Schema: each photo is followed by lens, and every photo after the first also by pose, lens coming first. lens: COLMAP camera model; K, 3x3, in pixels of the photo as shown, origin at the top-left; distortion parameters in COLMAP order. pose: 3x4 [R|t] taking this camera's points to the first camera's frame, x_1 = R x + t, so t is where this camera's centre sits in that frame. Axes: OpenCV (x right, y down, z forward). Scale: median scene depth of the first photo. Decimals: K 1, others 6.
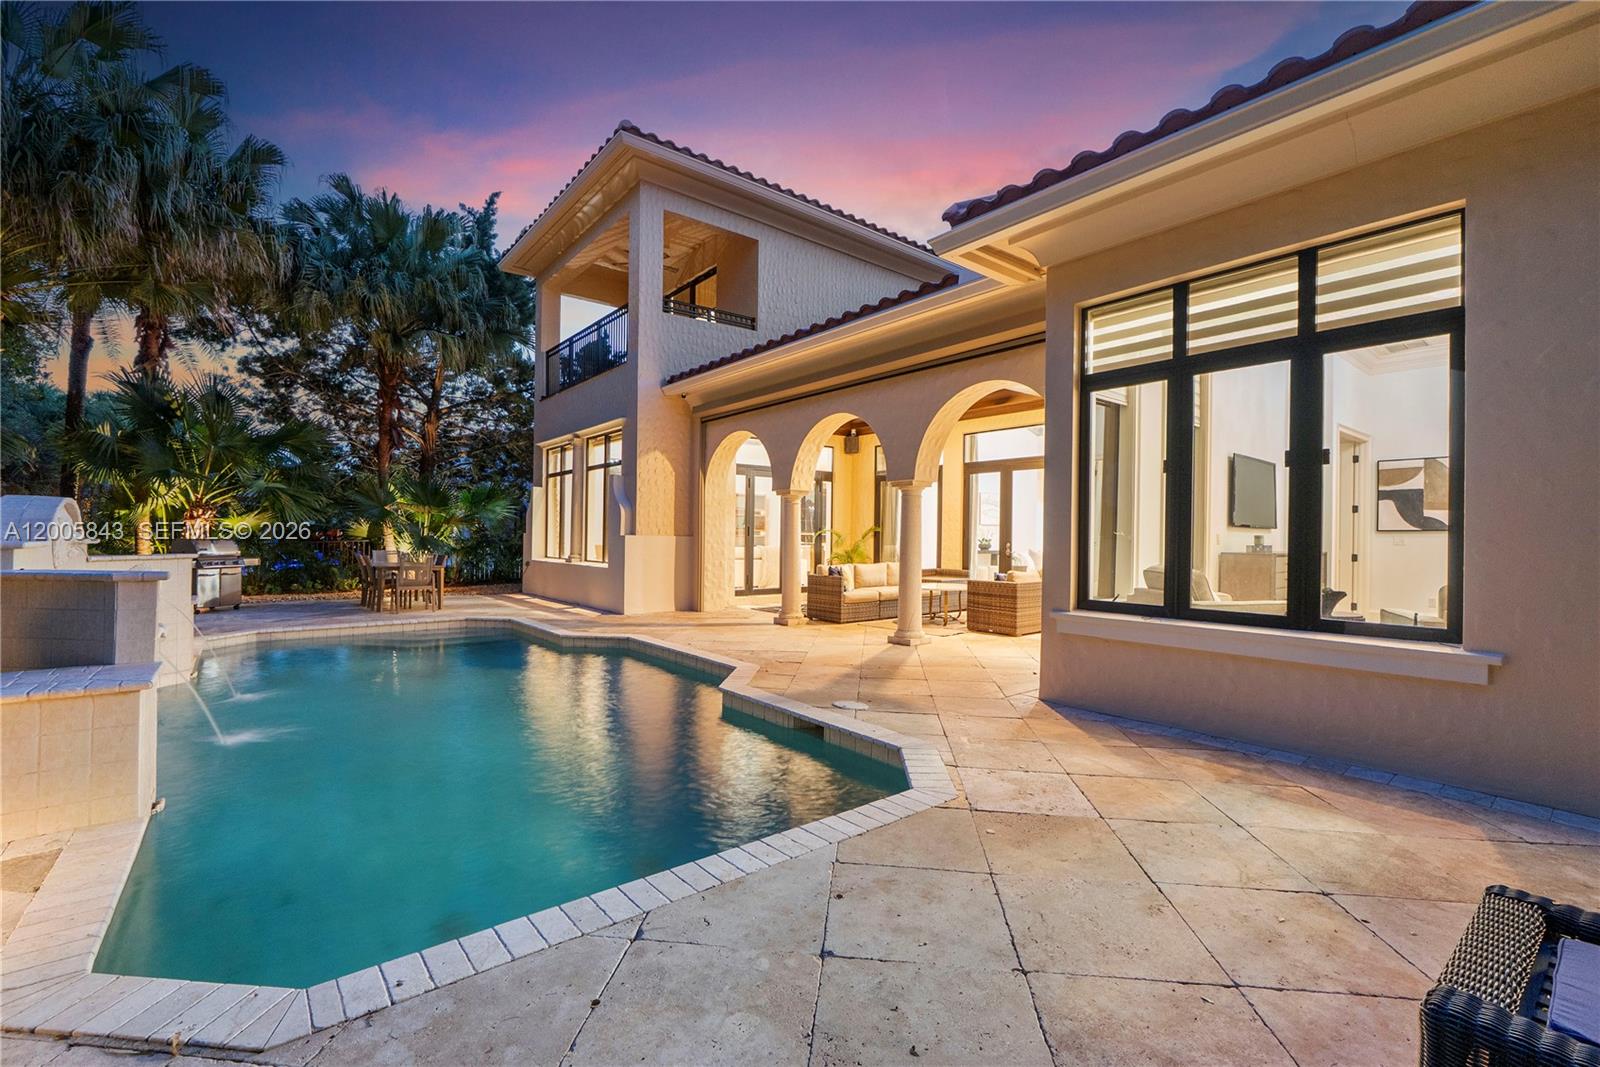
lens RADIAL K [[701.5, 0, 830.5], [0, 701.5, 530.8], [0, 0, 1]] dist [-0.009731, 0.001944]
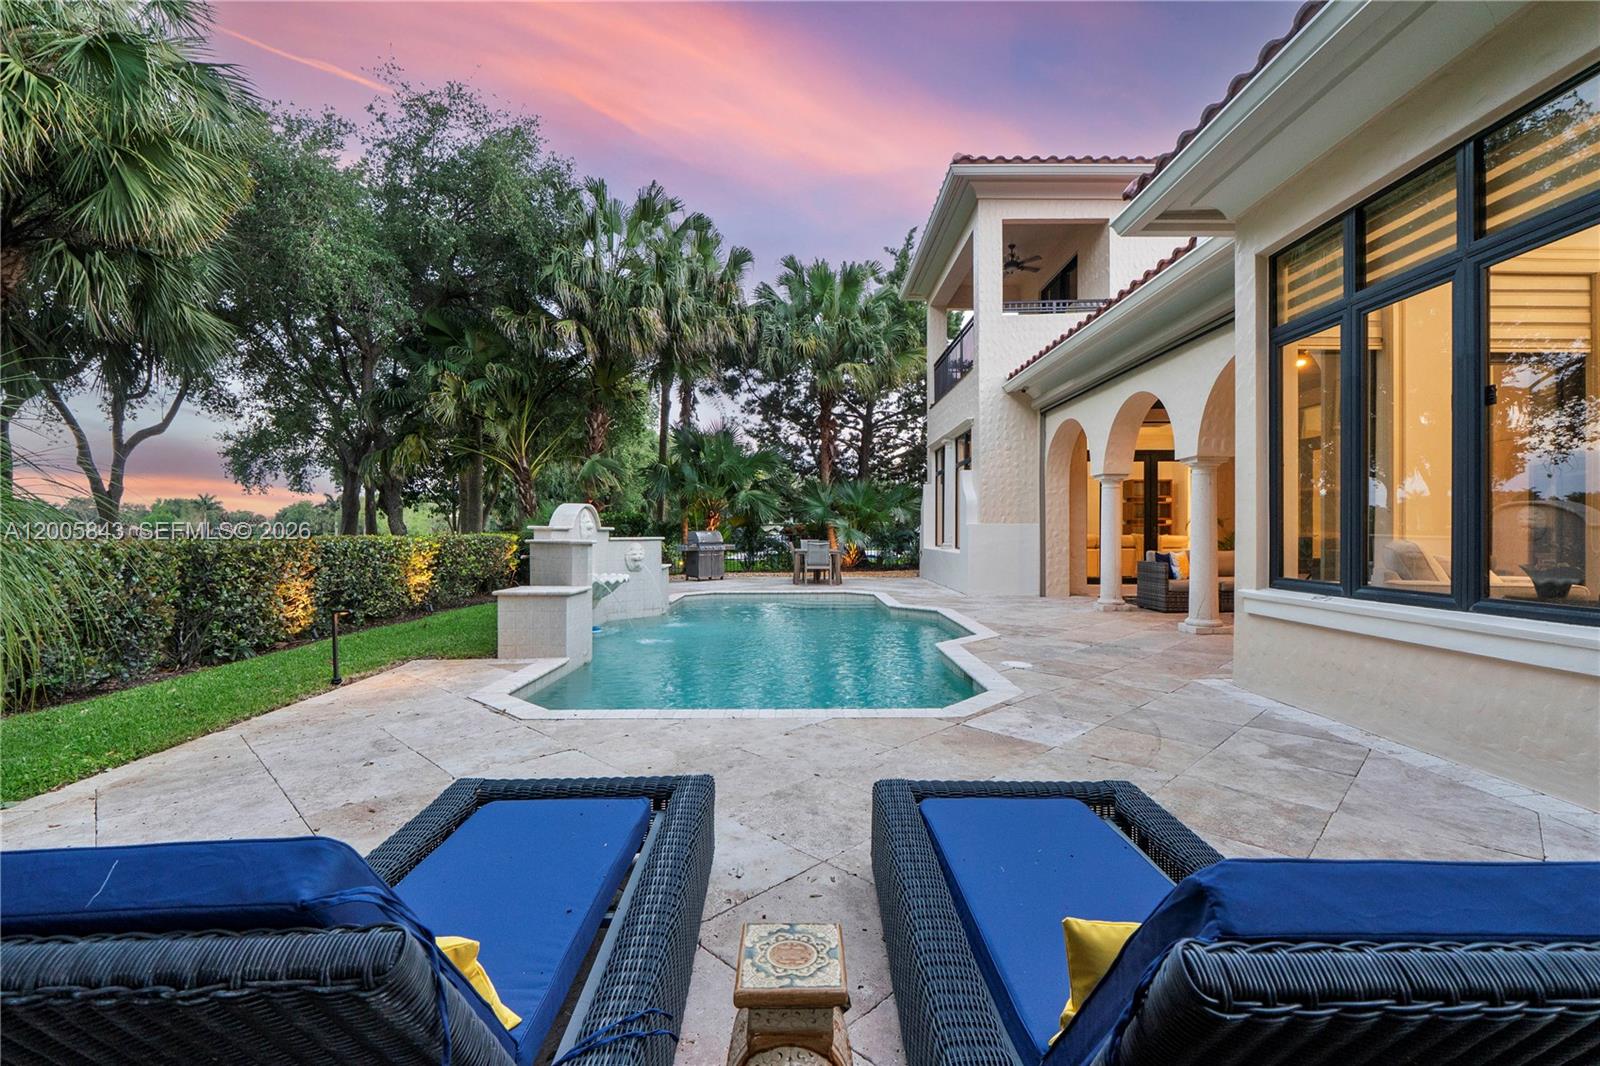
lens RADIAL K [[701.5, 0, 796.1], [0, 701.5, 528.7], [0, 0, 1]] dist [-0.009731, 0.001944]
pose [[0.776836, -0.012027, -0.629588, 0.137561], [0.015006, 0.999887, -0.000586, 0.008121], [0.629524, -0.008993, 0.776929, -0.028045]]
